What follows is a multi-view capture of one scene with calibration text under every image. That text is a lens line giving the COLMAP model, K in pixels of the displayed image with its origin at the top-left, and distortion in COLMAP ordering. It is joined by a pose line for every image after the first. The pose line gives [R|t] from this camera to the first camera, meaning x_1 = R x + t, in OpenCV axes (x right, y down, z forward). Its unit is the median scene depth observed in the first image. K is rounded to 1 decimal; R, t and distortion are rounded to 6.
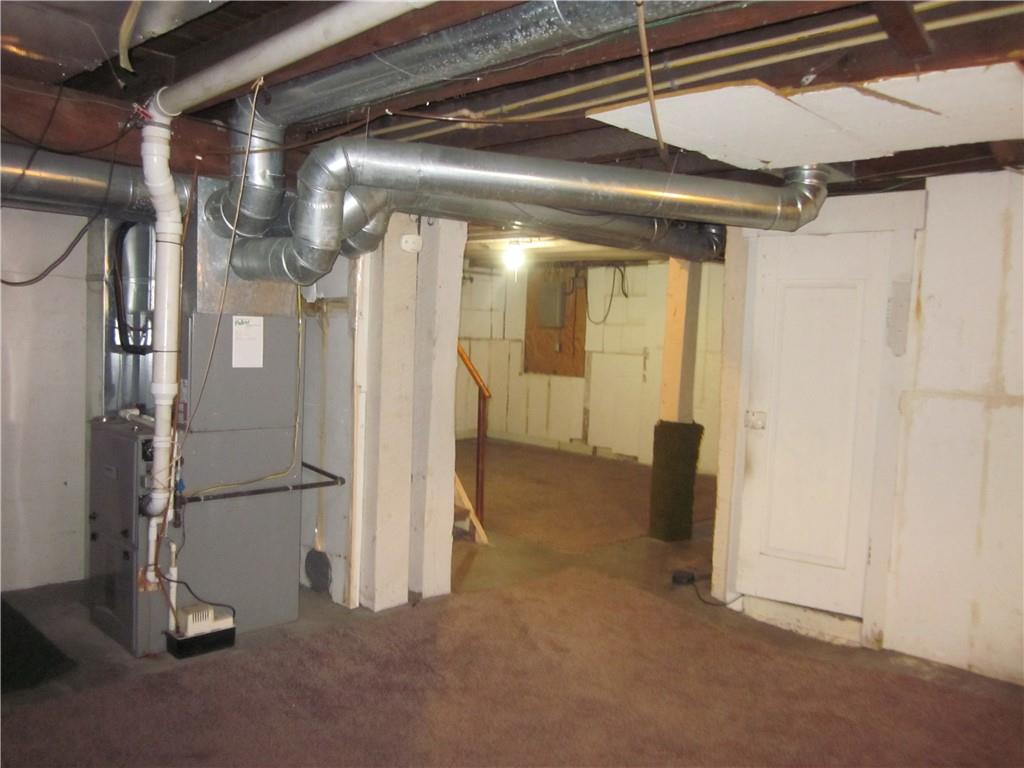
lens RADIAL K [[853.6, 0, 511.7], [0, 853.6, 384.0], [0, 0, 1]] dist [-0.029295, 0.004043]
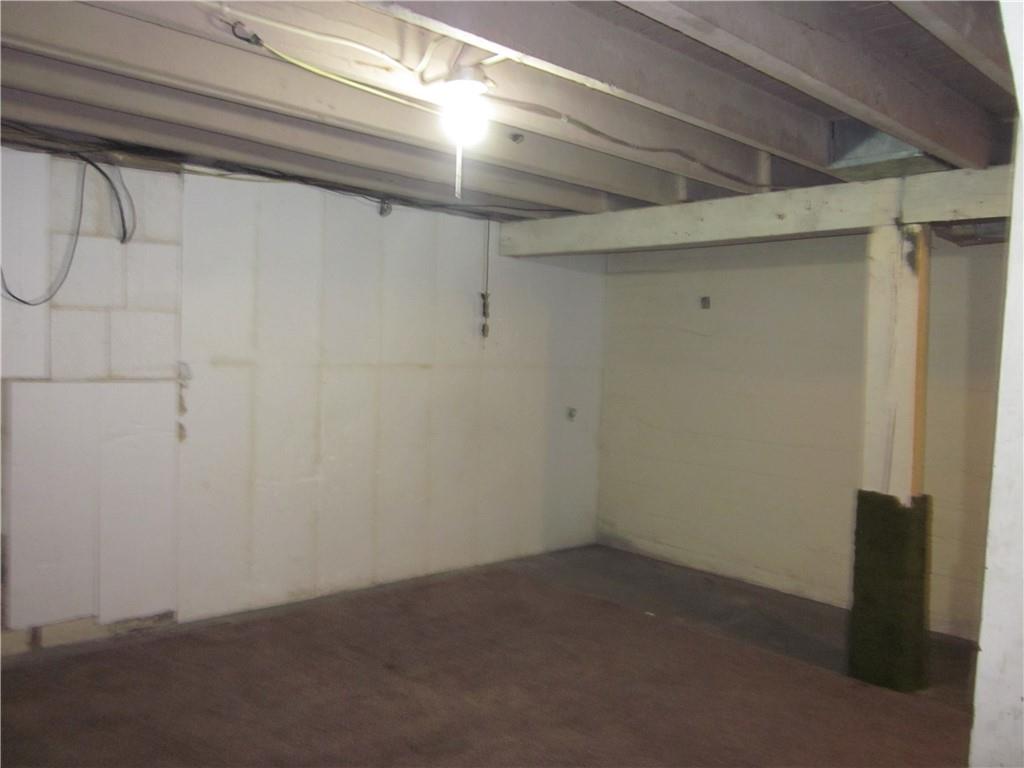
lens RADIAL K [[853.6, 0, 511.8], [0, 853.6, 385.4], [0, 0, 1]] dist [-0.029295, 0.004043]
pose [[0.033644, -0.092088, 0.995182, -0.270268], [0.028704, 0.995424, 0.091140, -0.064997], [-0.999022, 0.025499, 0.036134, 0.801541]]
